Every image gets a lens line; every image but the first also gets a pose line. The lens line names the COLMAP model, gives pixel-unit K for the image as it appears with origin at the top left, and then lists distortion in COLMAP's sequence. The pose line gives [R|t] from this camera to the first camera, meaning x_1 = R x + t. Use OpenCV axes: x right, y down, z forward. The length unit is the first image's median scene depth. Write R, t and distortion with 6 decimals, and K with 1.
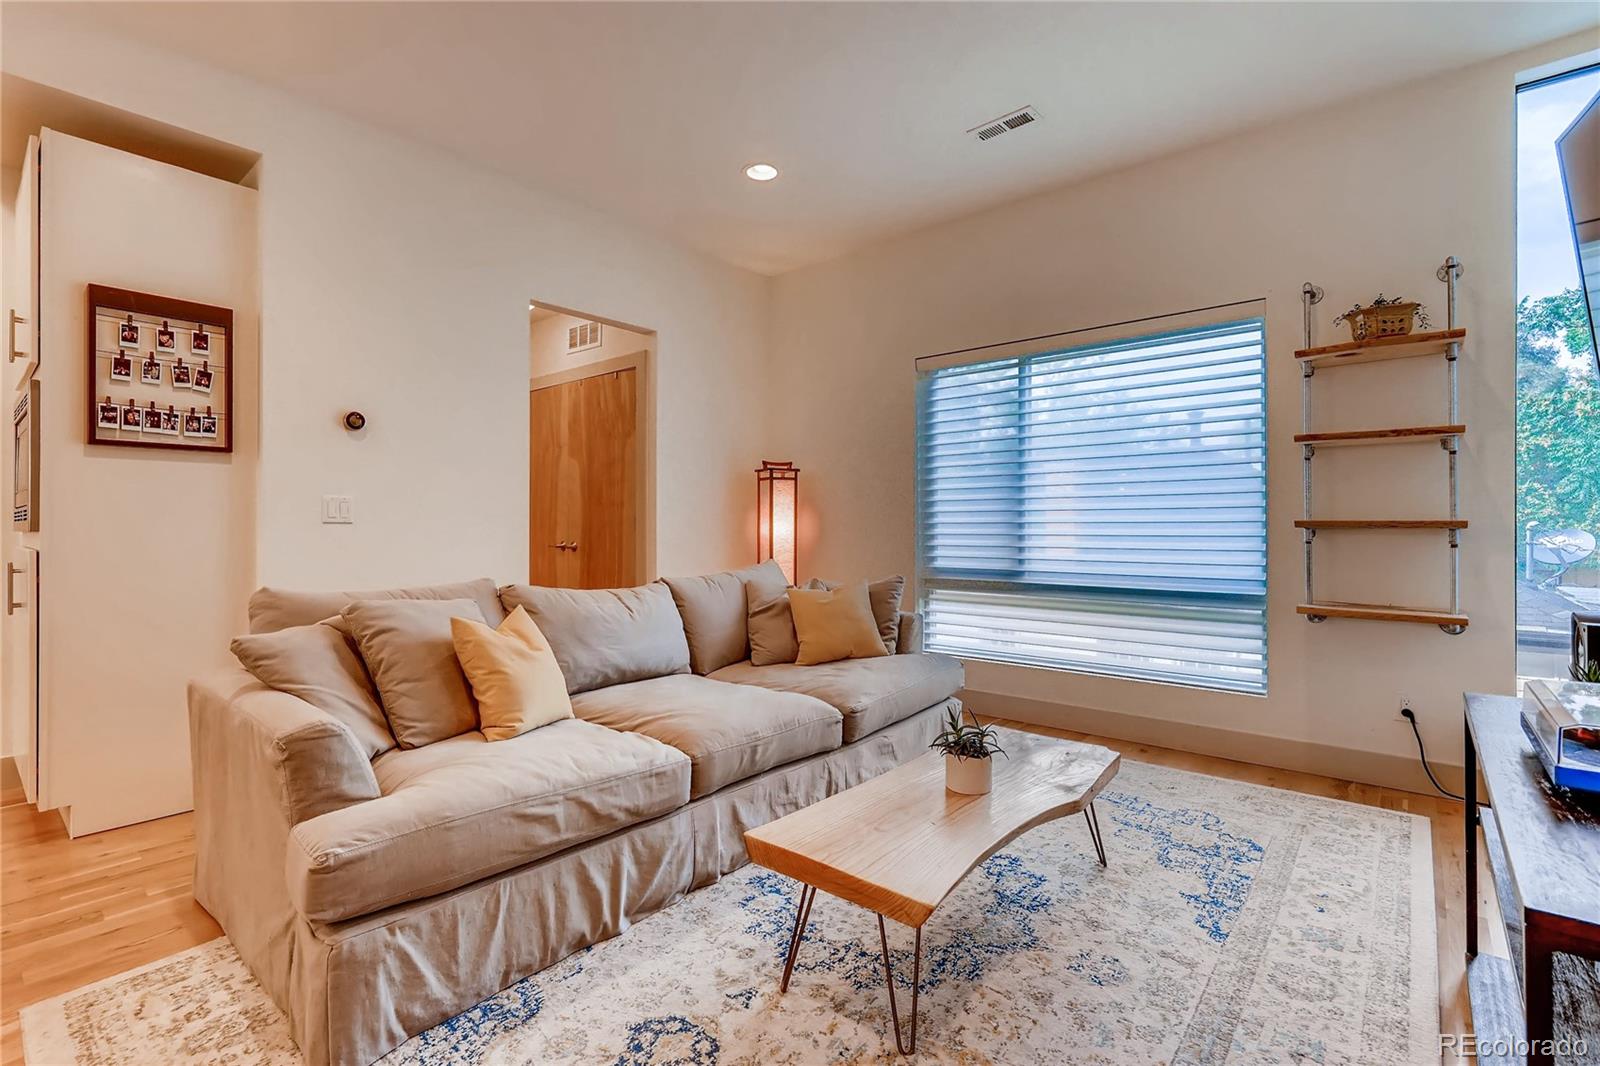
lens RADIAL K [[707.3, 0, 800.0], [0, 707.3, 533.0], [0, 0, 1]] dist [-0.000754, -0.000171]
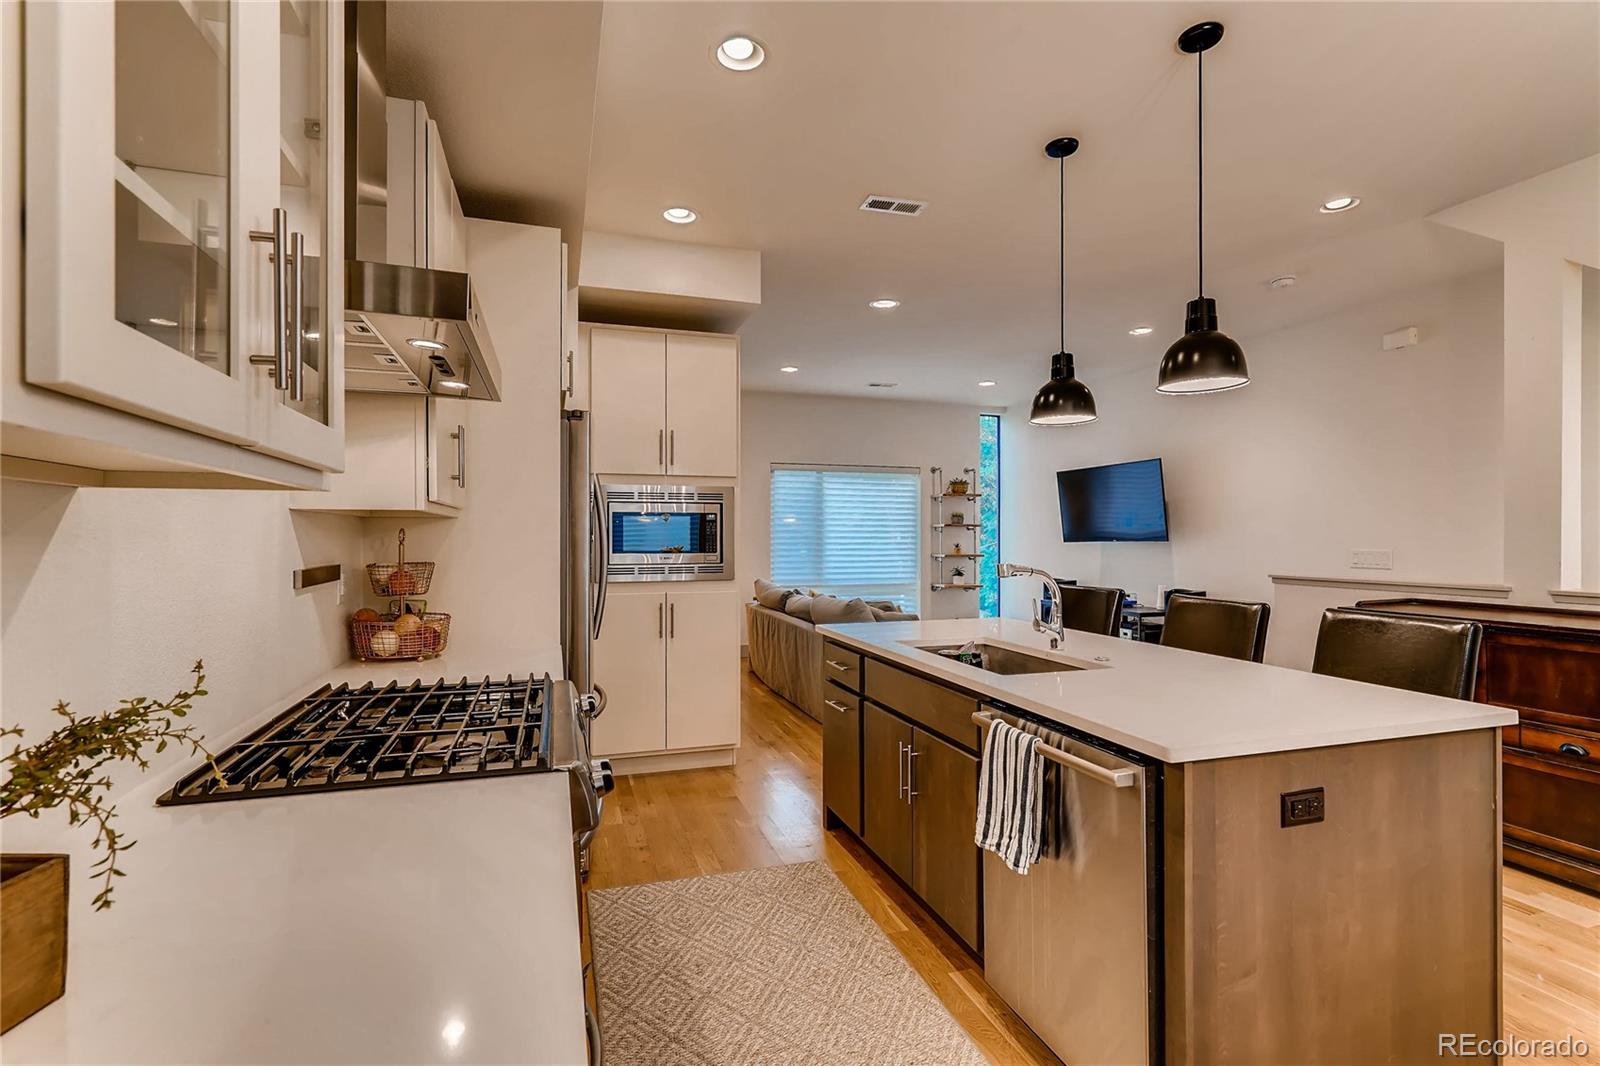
lens RADIAL K [[740.7, 0, 791.1], [0, 740.7, 537.9], [0, 0, 1]] dist [0.001672, 0.000458]
pose [[0.530284, -0.000386, 0.847820, -2.143130], [0.006407, 0.999973, -0.003552, -0.081873], [-0.847796, 0.007315, 0.530273, -0.027261]]
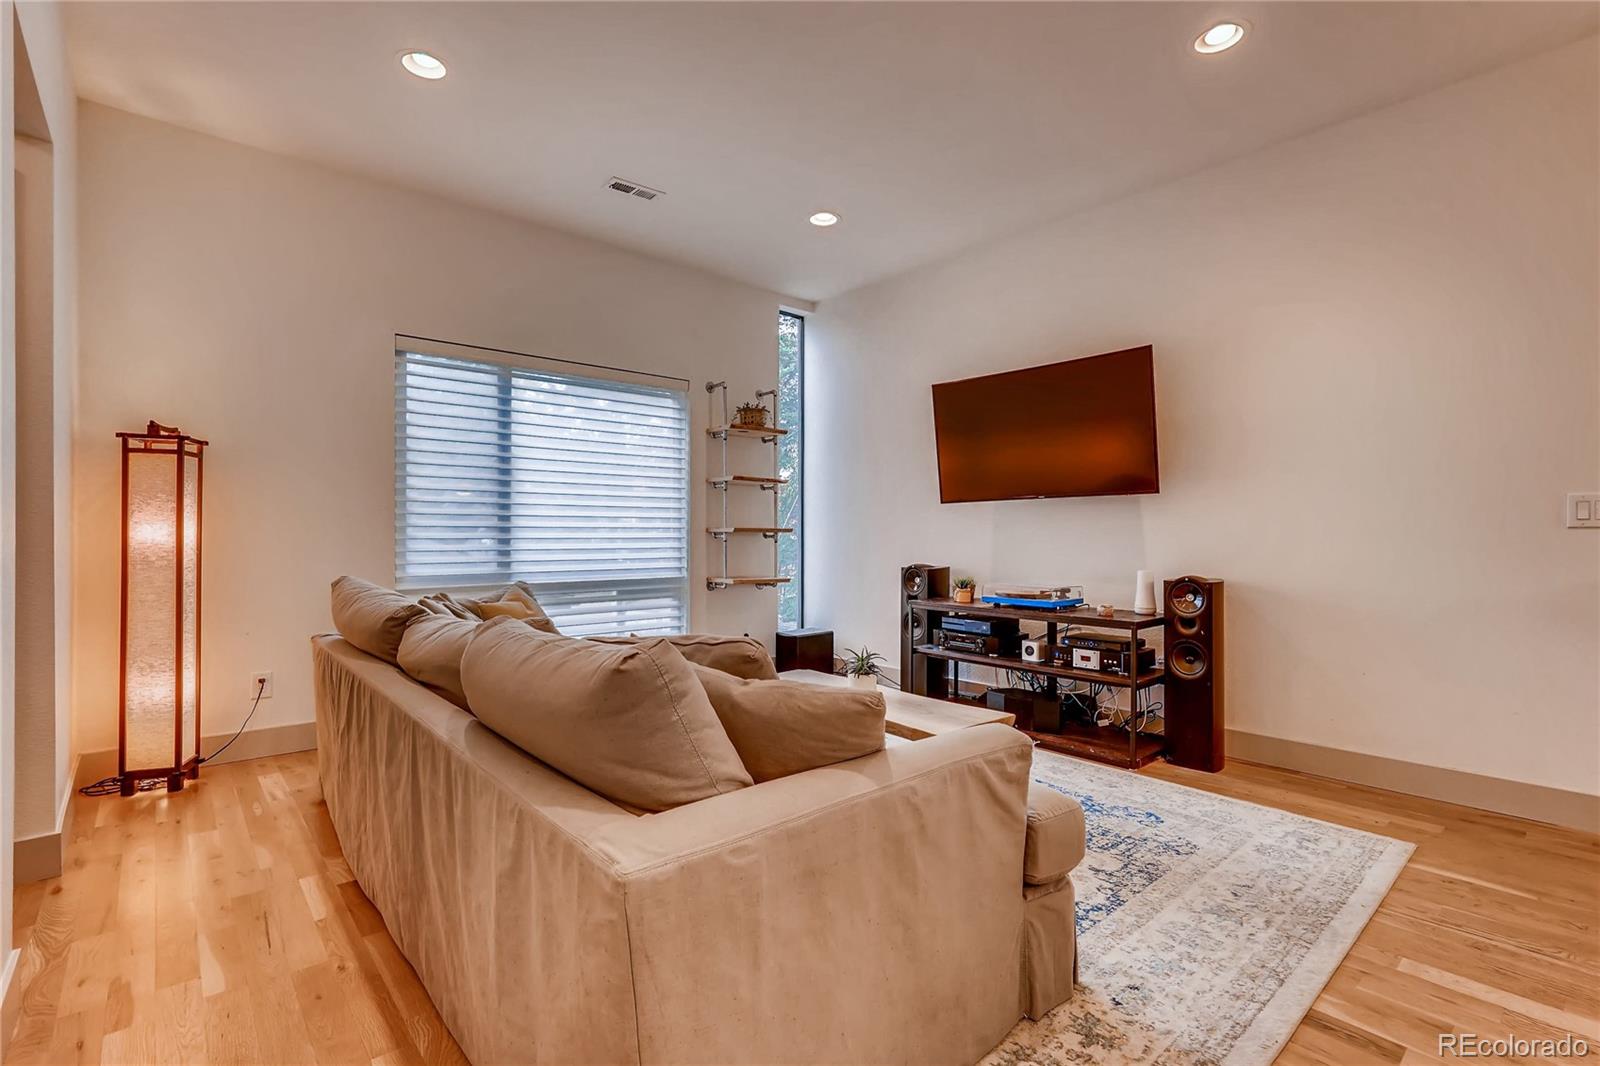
lens RADIAL K [[736.8, 0, 787.5], [0, 736.8, 521.4], [0, 0, 1]] dist [0.000128, -0.000105]
pose [[0.156719, 0.016231, 0.987510, -0.981411], [0.007529, 0.999816, -0.017628, -0.003764], [-0.987614, 0.010197, 0.156568, 0.633017]]
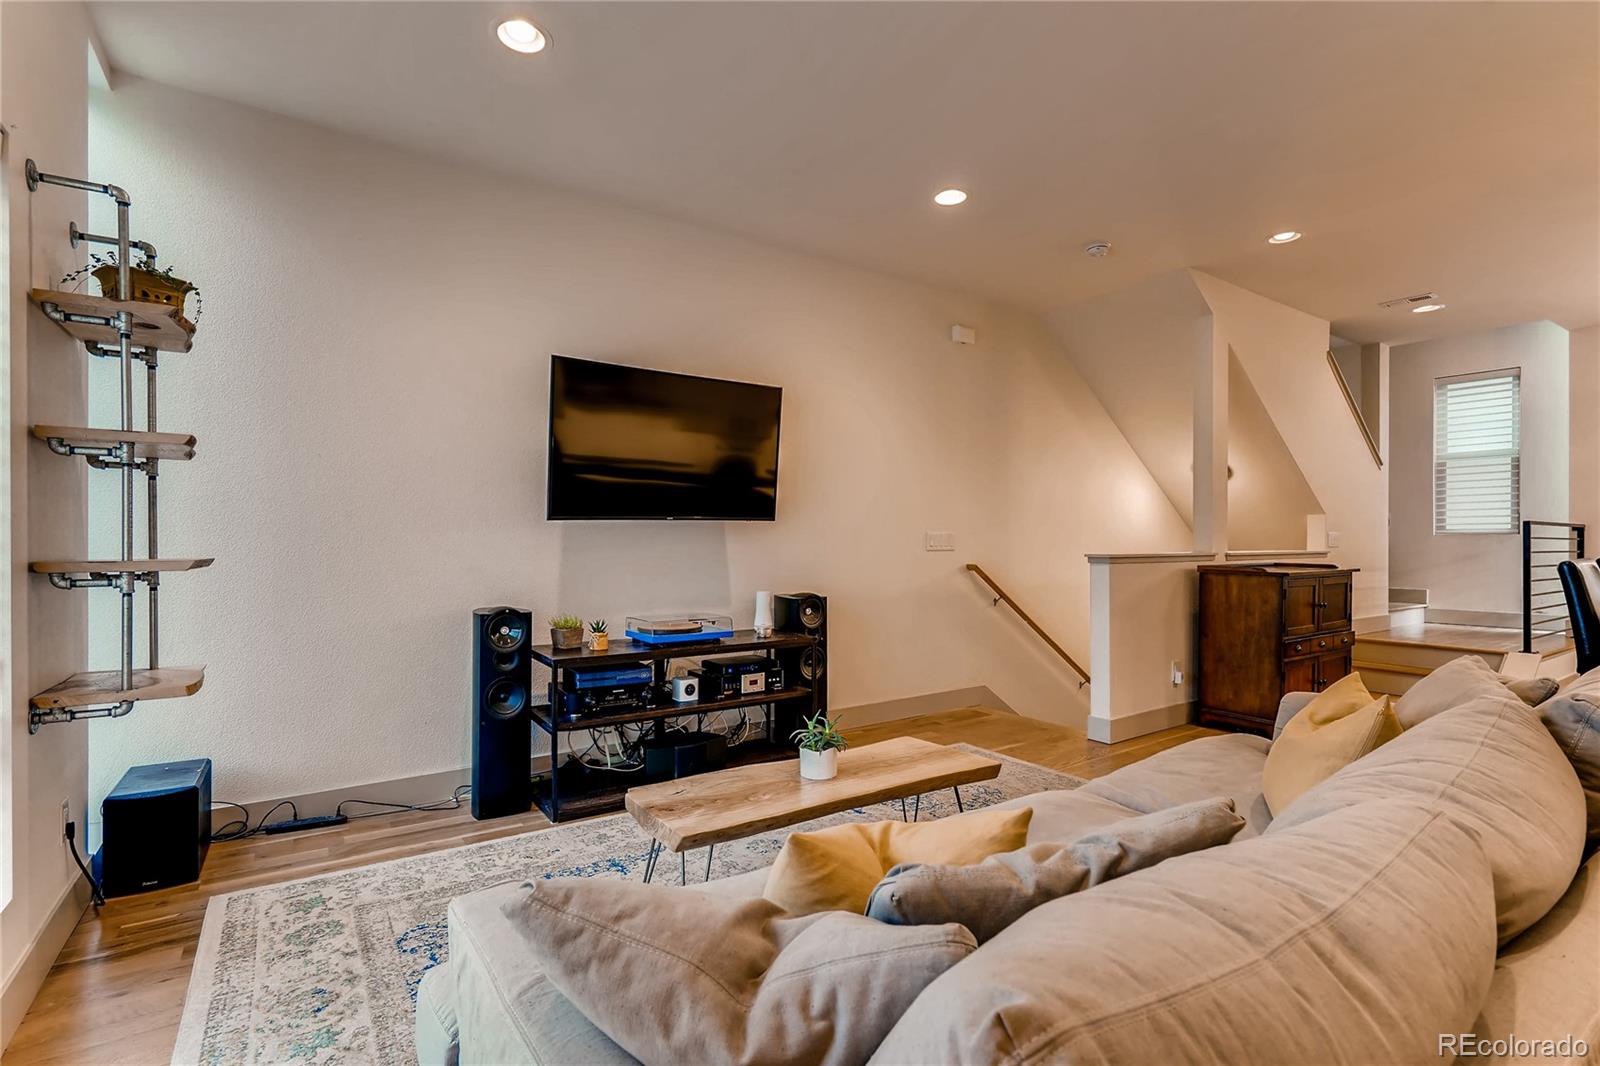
lens RADIAL K [[740.7, 0, 791.1], [0, 740.7, 537.9], [0, 0, 1]] dist [0.001672, 0.000458]
pose [[-0.962742, 0.001569, 0.270417, -0.036991], [0.002831, 0.999987, 0.004279, -0.044086], [-0.270407, 0.004885, -0.962734, 1.569448]]
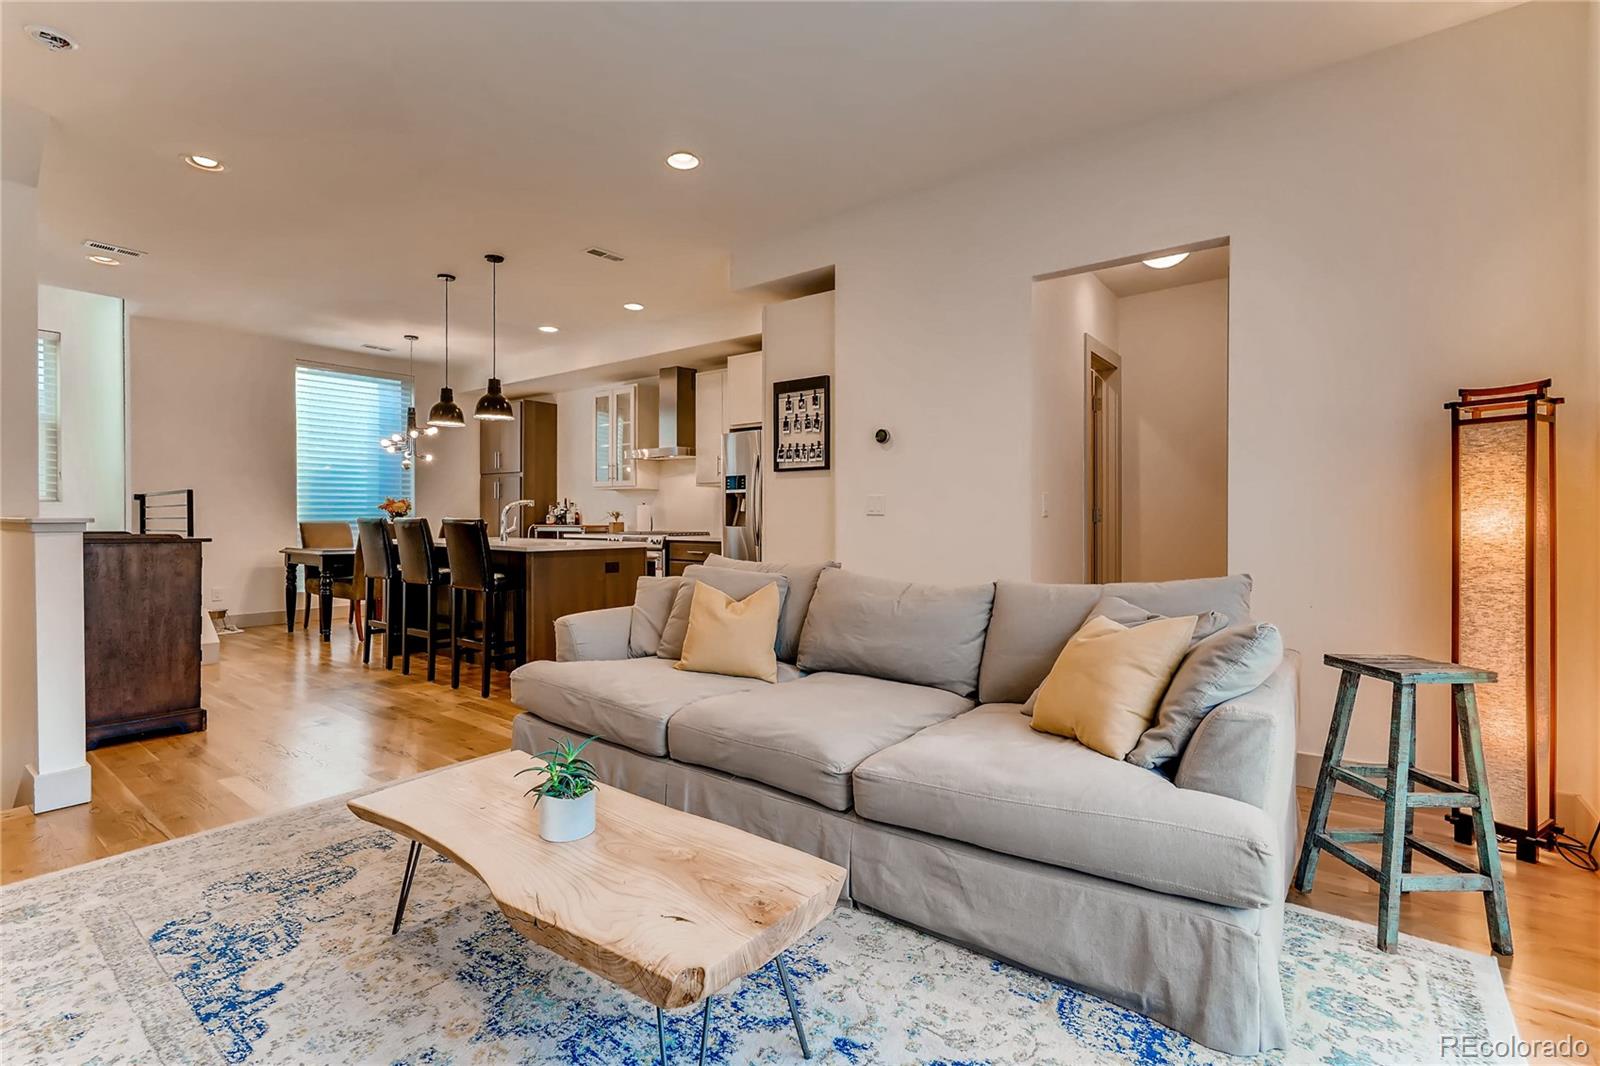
lens RADIAL K [[736.8, 0, 787.5], [0, 736.8, 521.4], [0, 0, 1]] dist [0.000128, -0.000105]
pose [[0.048901, 0.003699, -0.998797, 0.778709], [-0.007037, 0.999970, 0.003359, -0.006044], [0.998779, 0.006864, 0.048926, 0.844781]]
